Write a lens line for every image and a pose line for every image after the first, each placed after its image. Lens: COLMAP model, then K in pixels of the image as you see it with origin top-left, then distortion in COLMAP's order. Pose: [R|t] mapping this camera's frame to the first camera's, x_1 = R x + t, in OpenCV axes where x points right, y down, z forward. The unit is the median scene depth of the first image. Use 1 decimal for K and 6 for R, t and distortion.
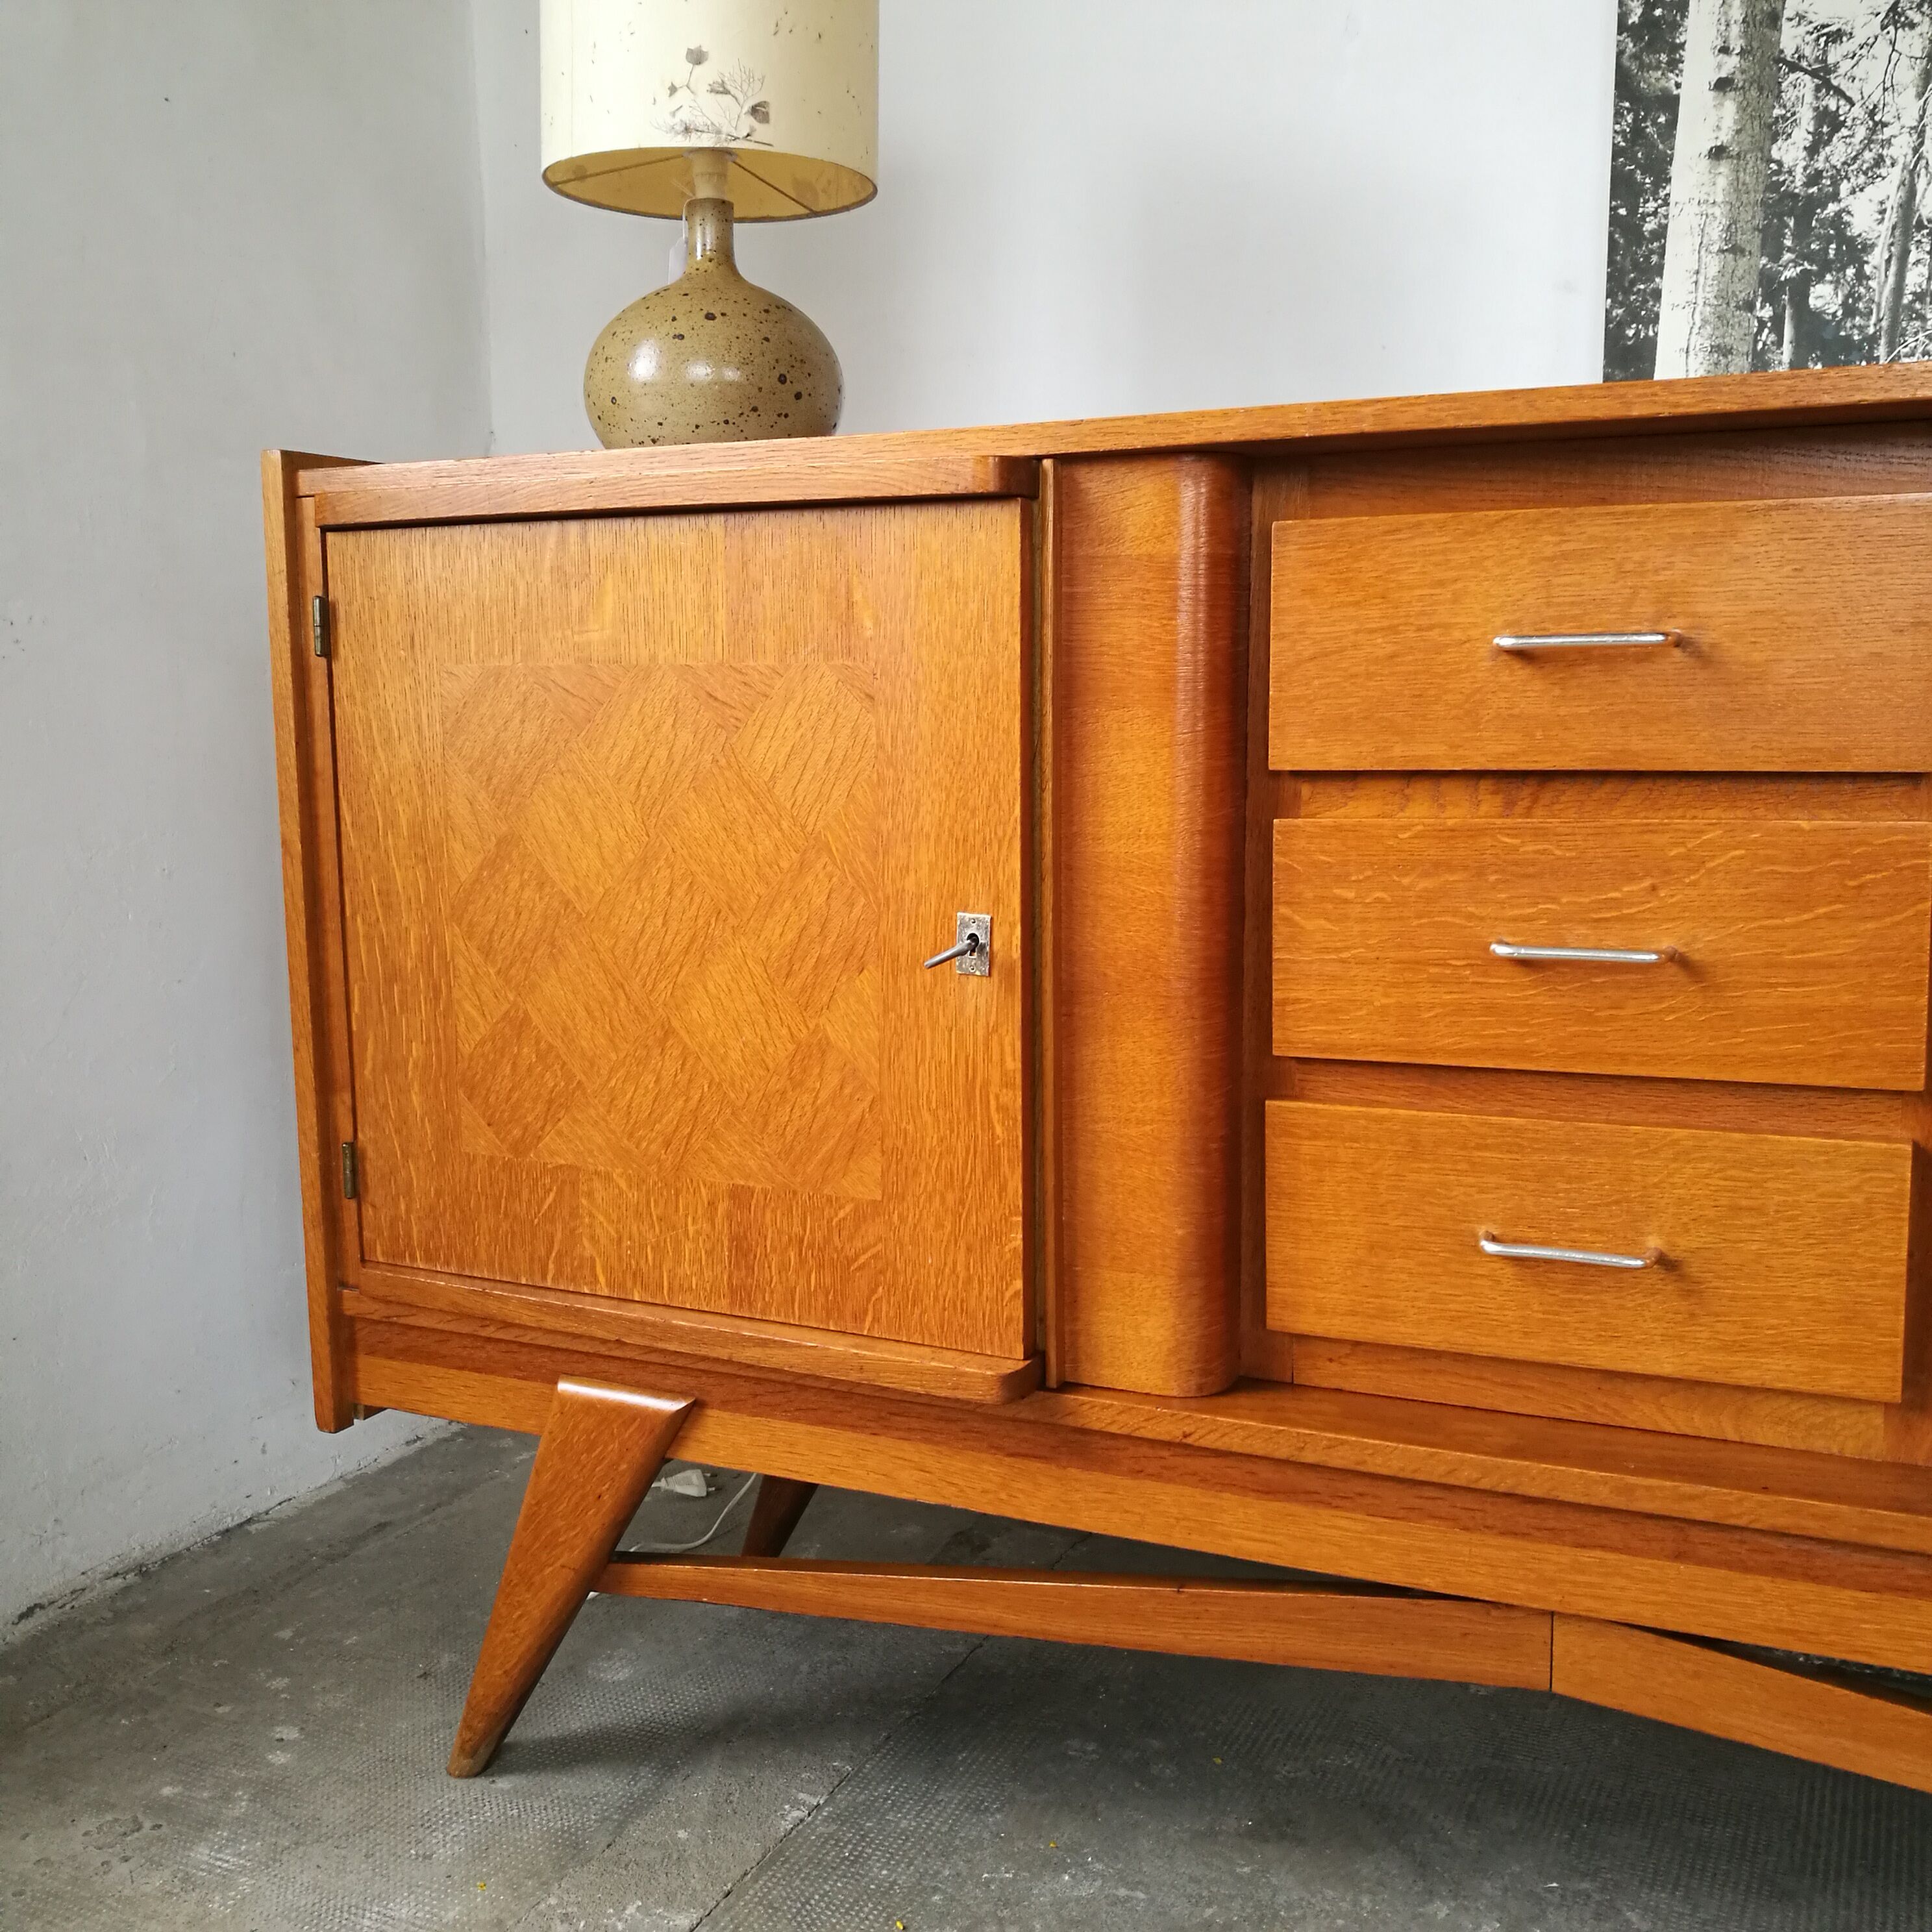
lens RADIAL K [[2058.7, 0, 961.9], [0, 2058.7, 976.1], [0, 0, 1]] dist [-0.009529, 0.000000]
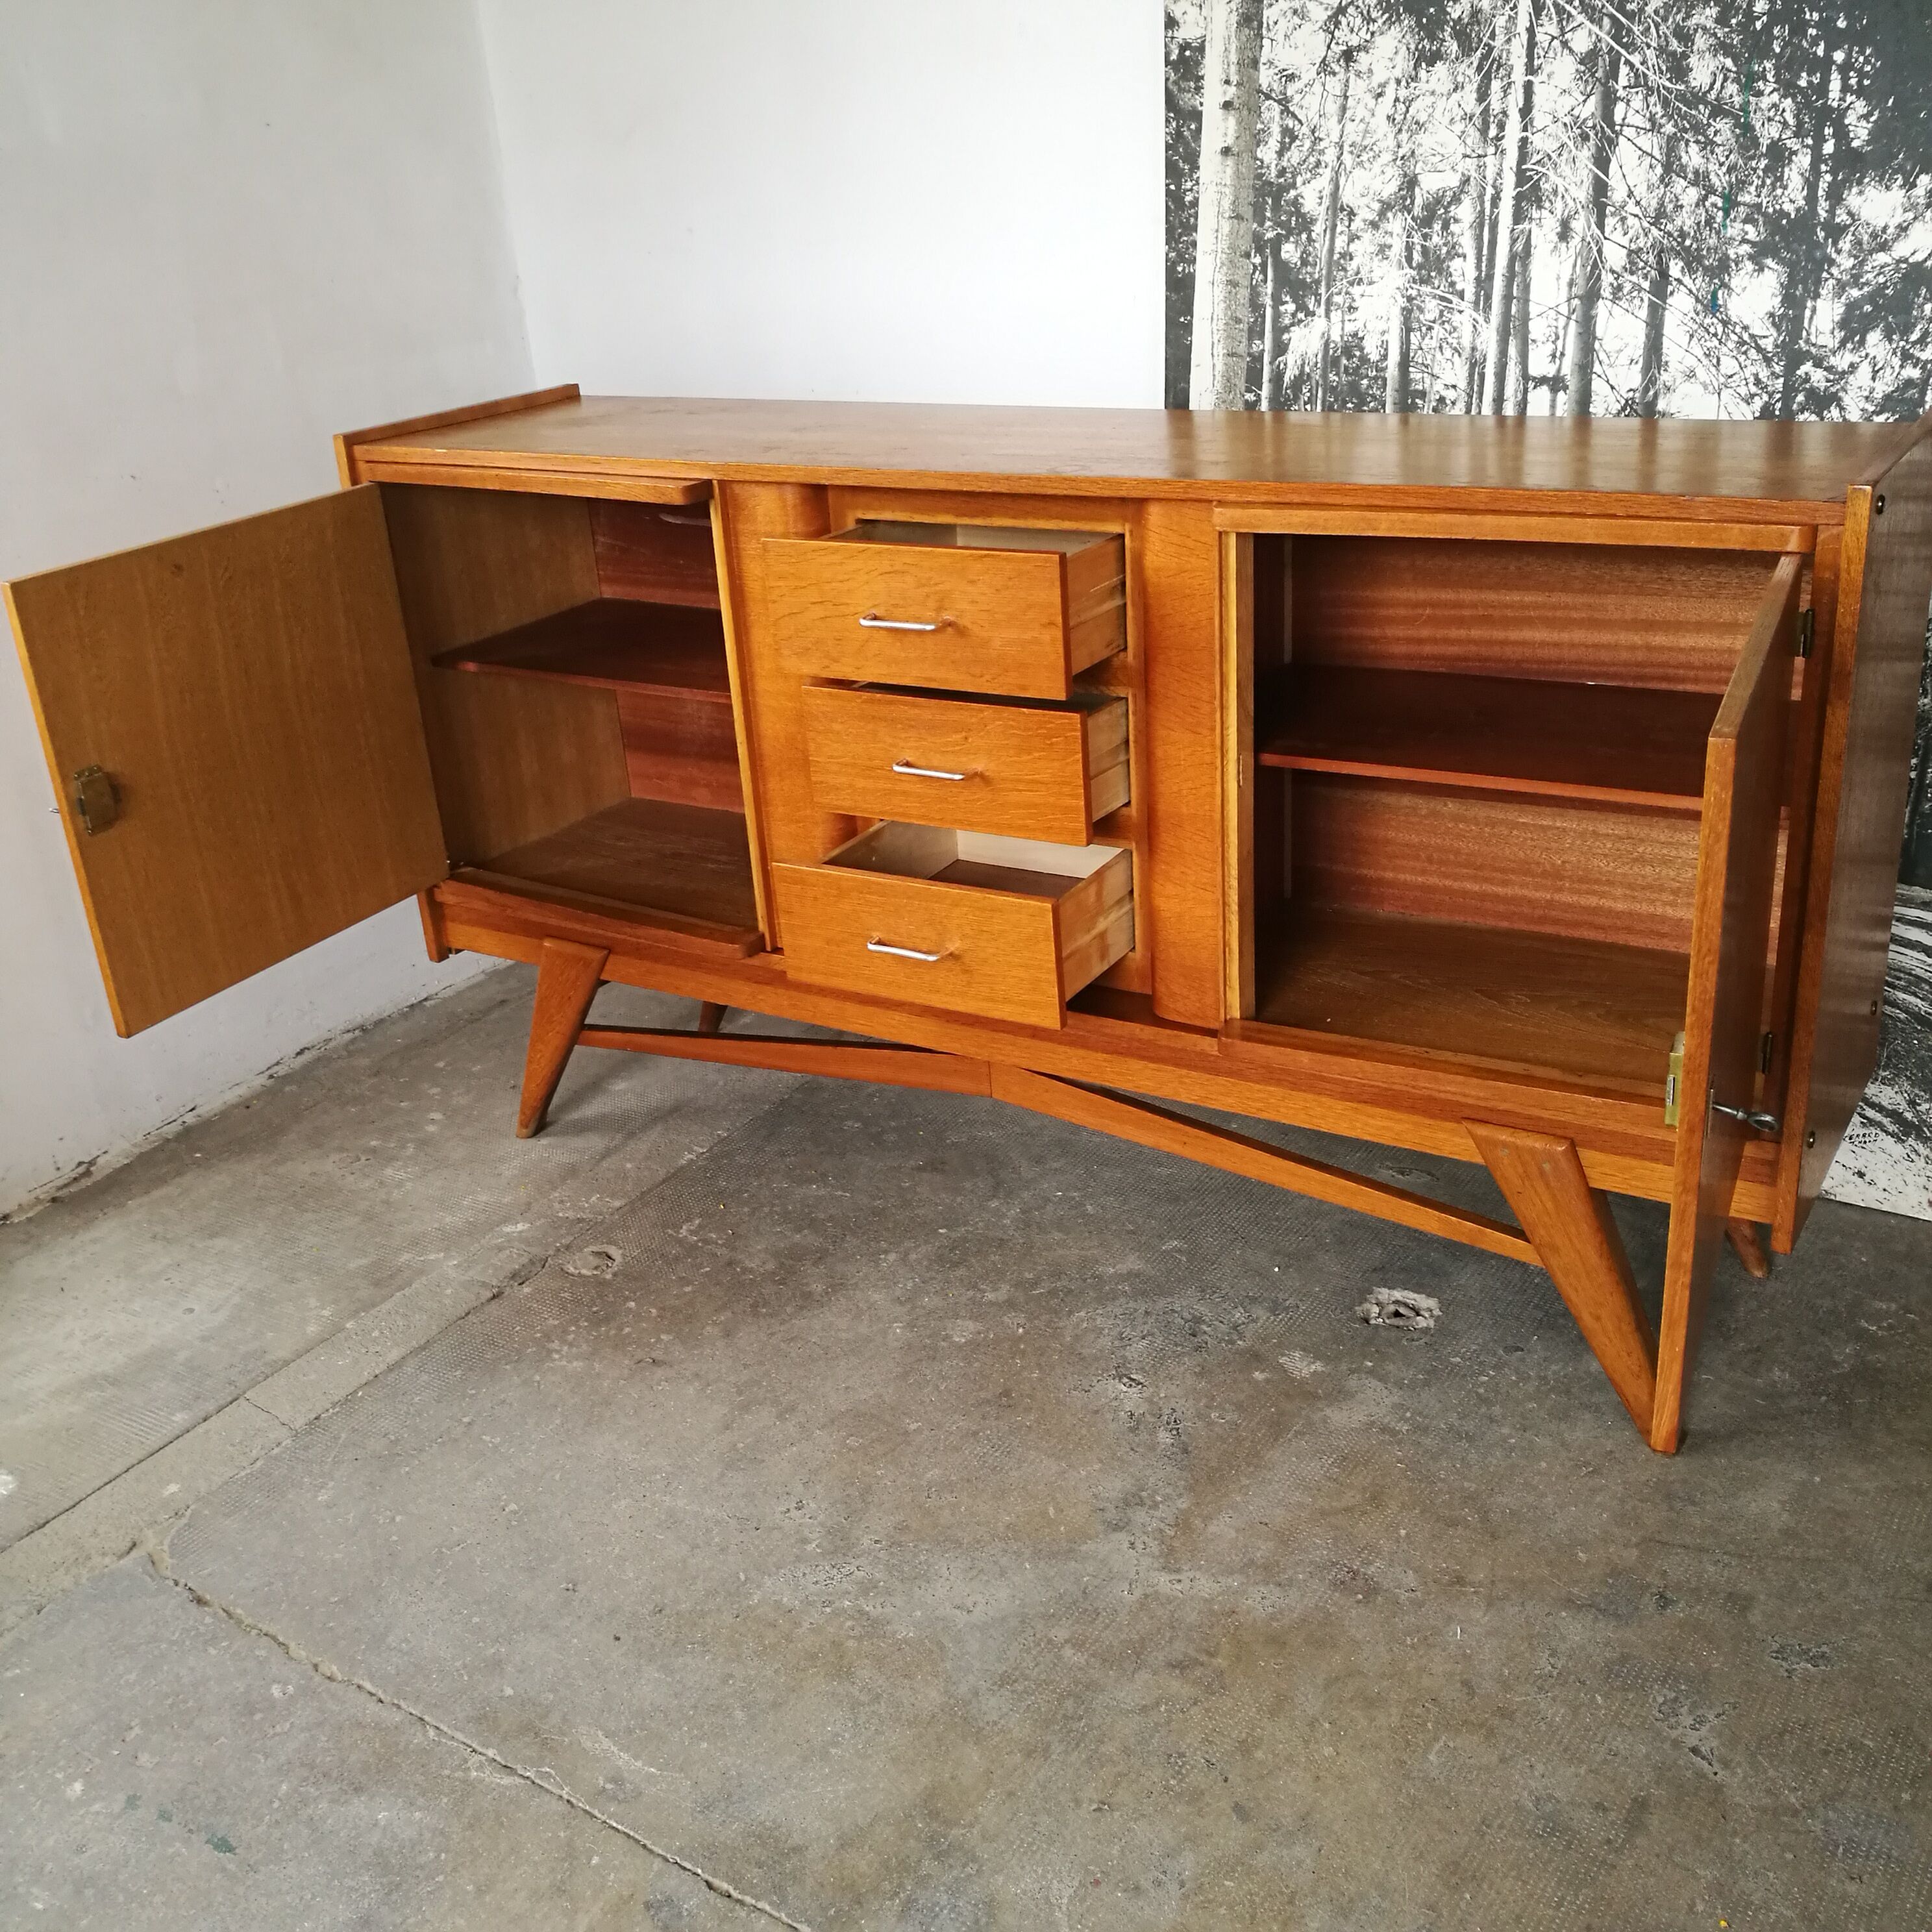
lens RADIAL K [[2058.7, 0, 981.0], [0, 2058.7, 970.6], [0, 0, 1]] dist [-0.009529, 0.000000]
pose [[0.991812, -0.000305, -0.127706, 0.443150], [0.034572, 0.963298, 0.266197, -0.262745], [0.122938, -0.268433, 0.955421, -0.758784]]
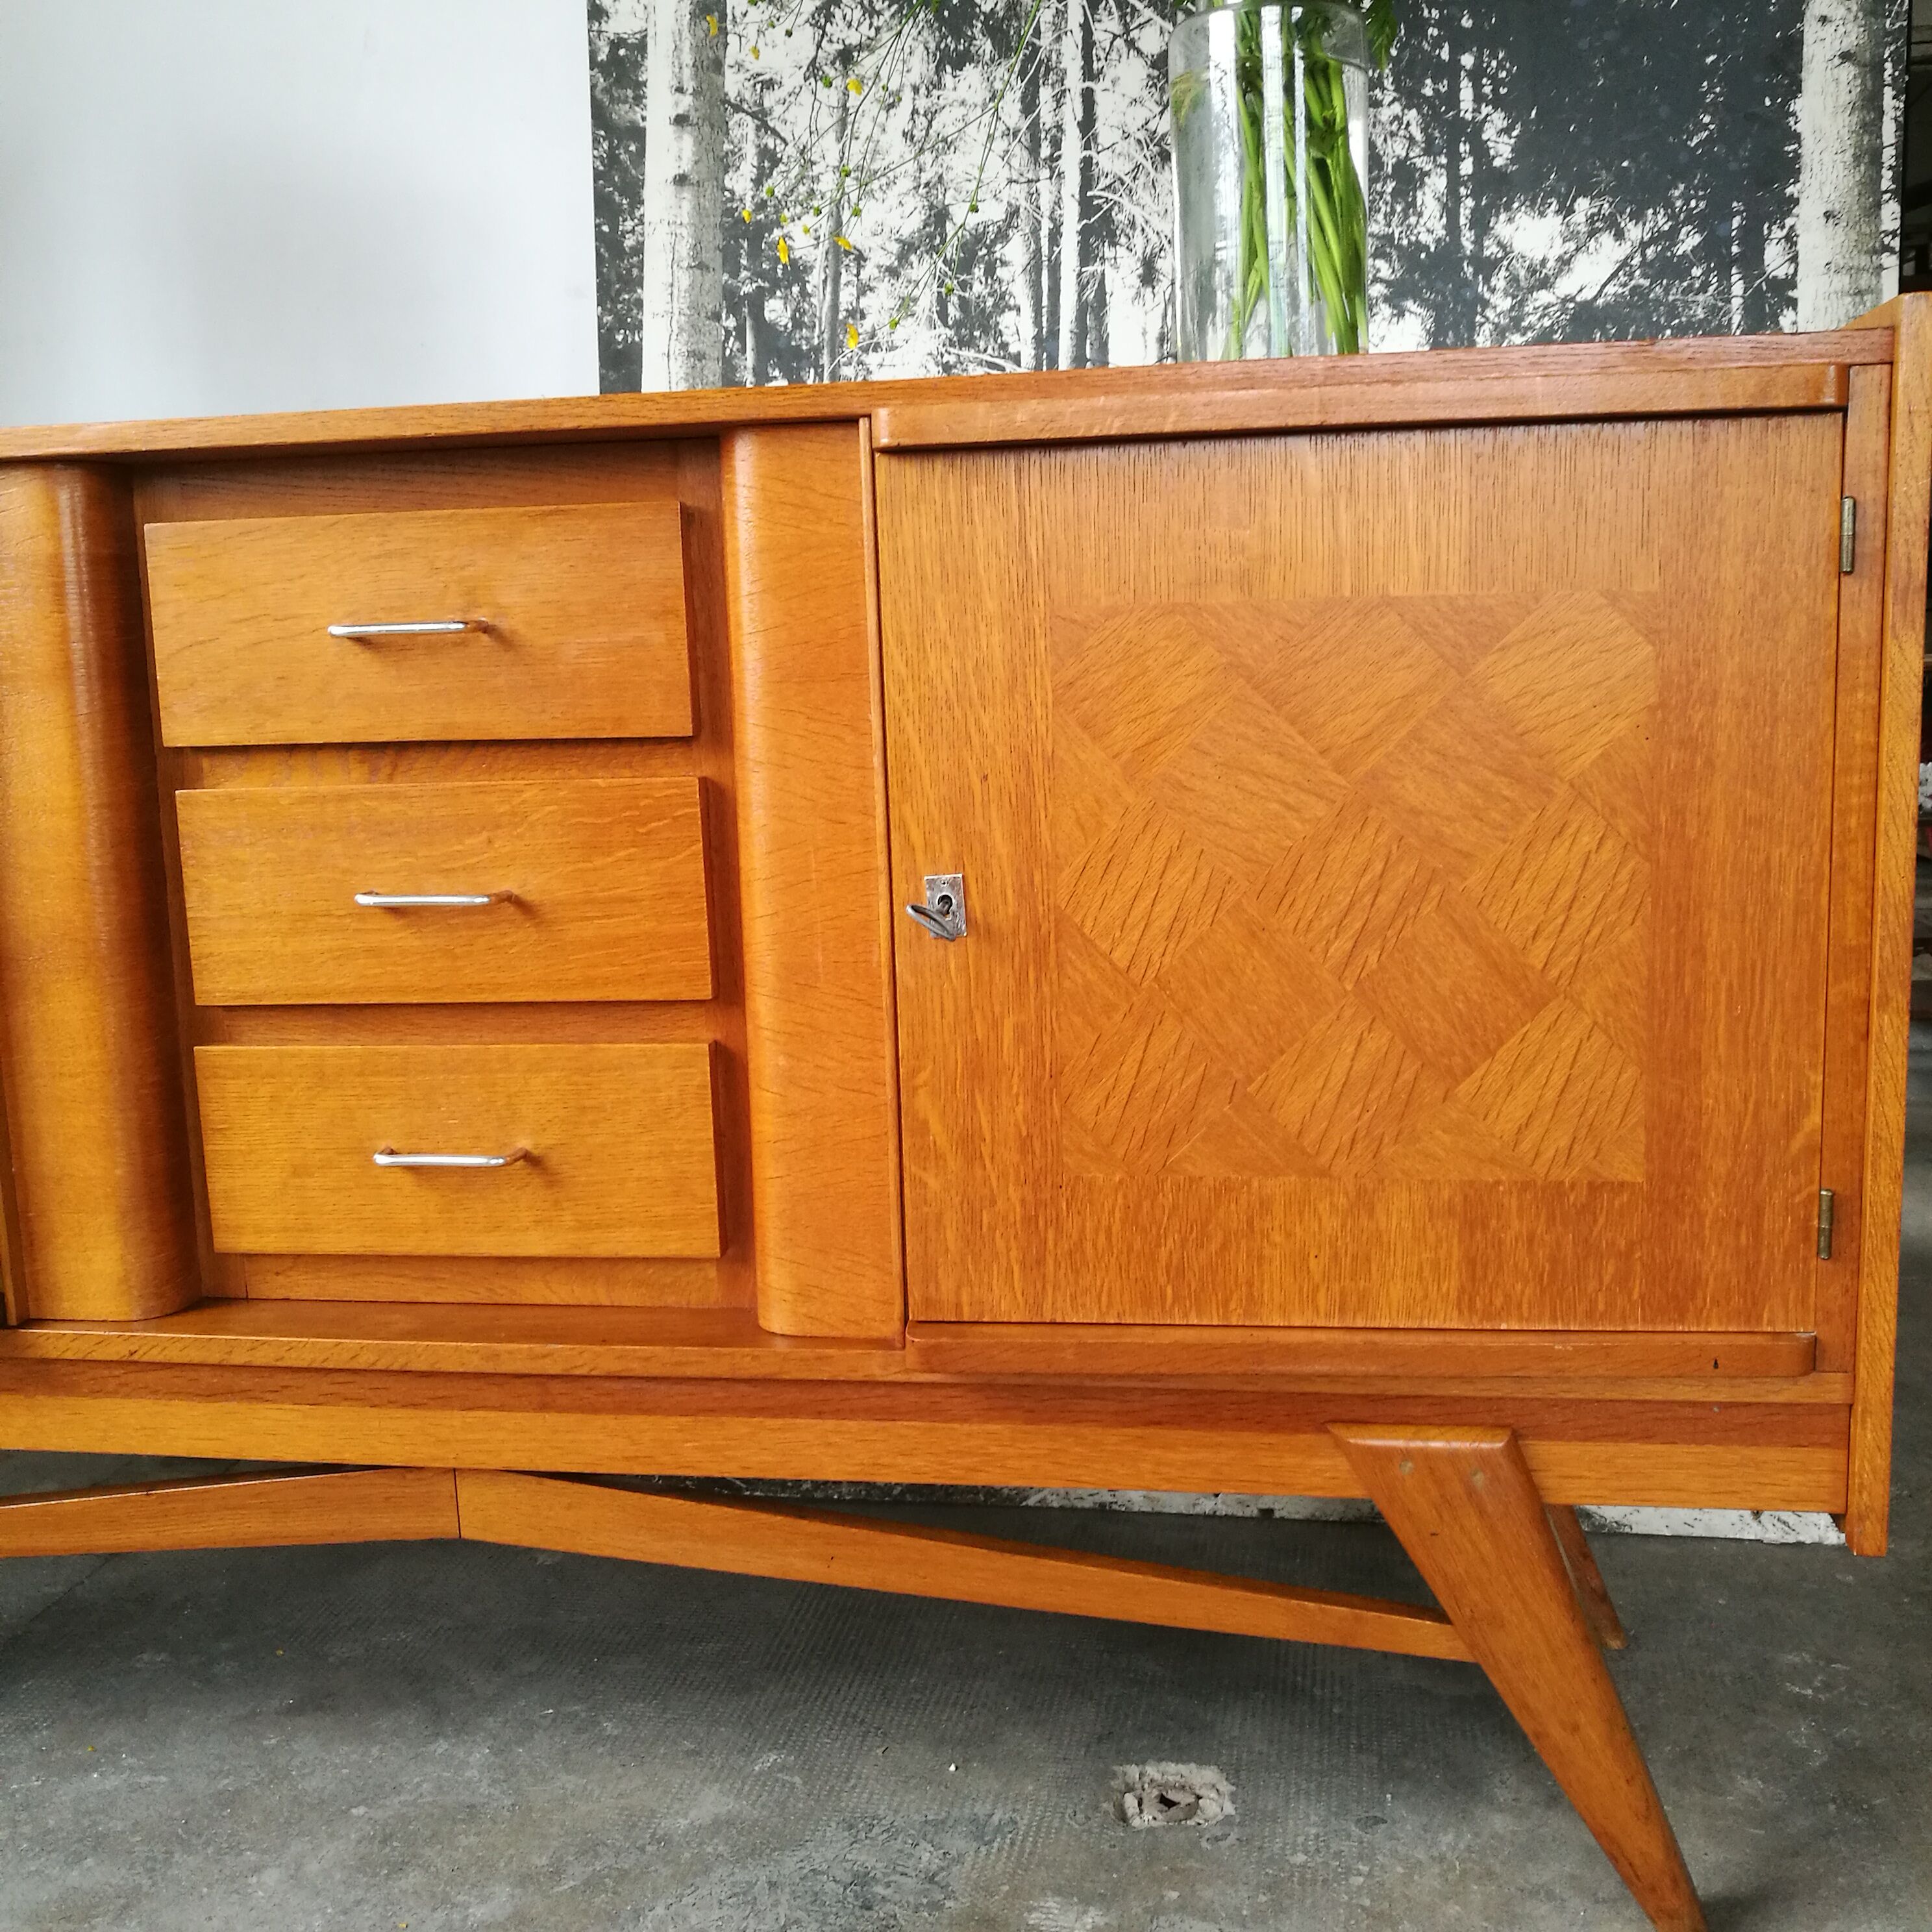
lens RADIAL K [[2058.7, 0, 993.6], [0, 2058.7, 951.8], [0, 0, 1]] dist [-0.009529, 0.000000]
pose [[0.959767, -0.060531, 0.274195, 0.228716], [0.056113, 0.998137, 0.023936, 0.006610], [-0.275133, -0.007587, 0.961376, -0.161003]]
